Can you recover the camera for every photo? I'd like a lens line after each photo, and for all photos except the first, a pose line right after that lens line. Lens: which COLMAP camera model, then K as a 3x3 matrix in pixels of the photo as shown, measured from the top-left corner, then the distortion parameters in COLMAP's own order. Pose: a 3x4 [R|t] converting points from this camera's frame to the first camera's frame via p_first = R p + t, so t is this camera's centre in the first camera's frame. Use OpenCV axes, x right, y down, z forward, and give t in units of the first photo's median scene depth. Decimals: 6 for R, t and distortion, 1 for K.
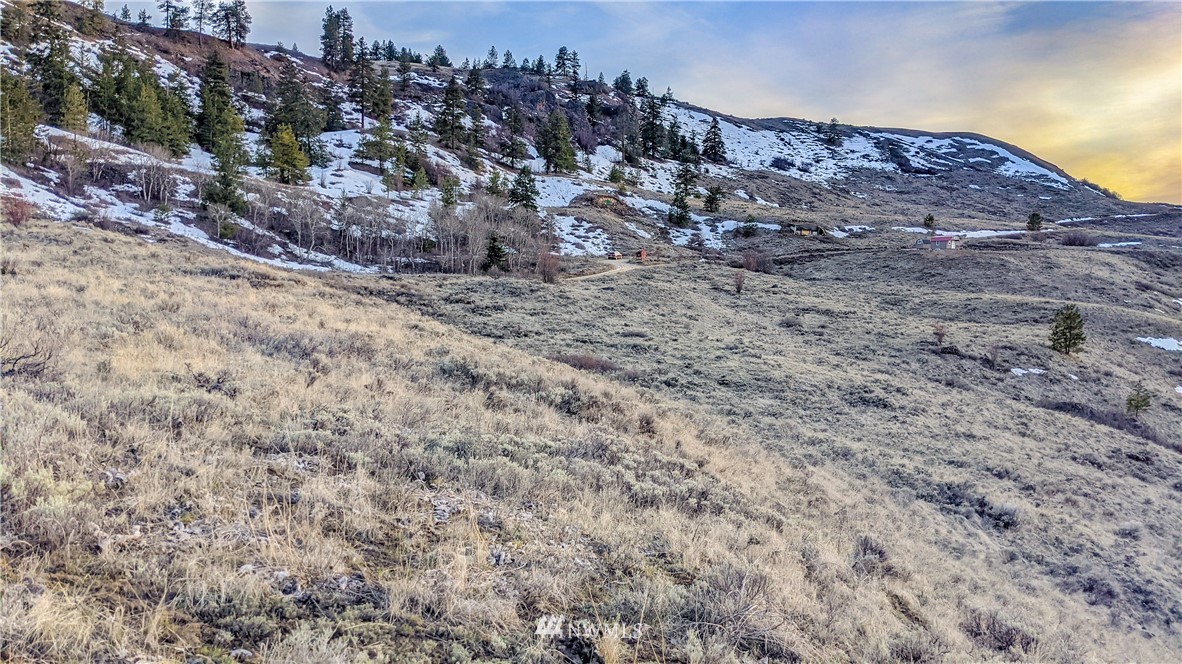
lens RADIAL K [[916.7, 0, 587.3], [0, 916.7, 341.6], [0, 0, 1]] dist [0.061709, -0.096584]
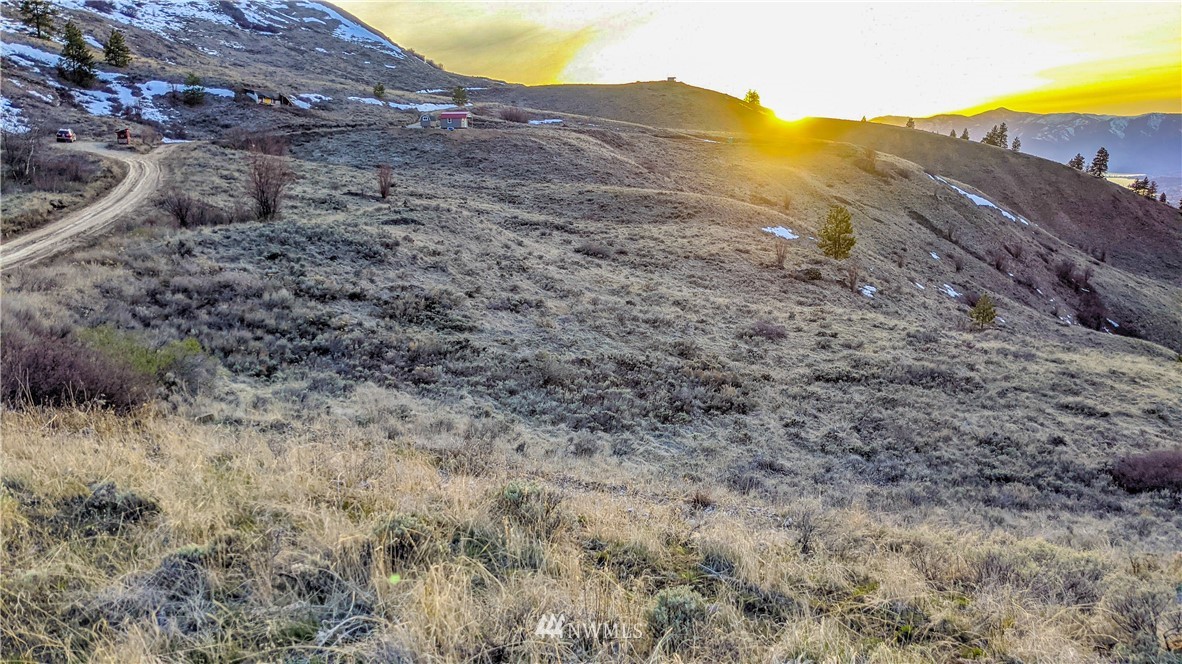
lens RADIAL K [[927.4, 0, 593.1], [0, 927.4, 329.3], [0, 0, 1]] dist [0.060728, -0.093113]
pose [[0.722477, -0.141428, 0.676775, -0.118117], [0.053314, 0.987337, 0.149412, -0.029286], [-0.689336, -0.071865, 0.720869, 0.208252]]
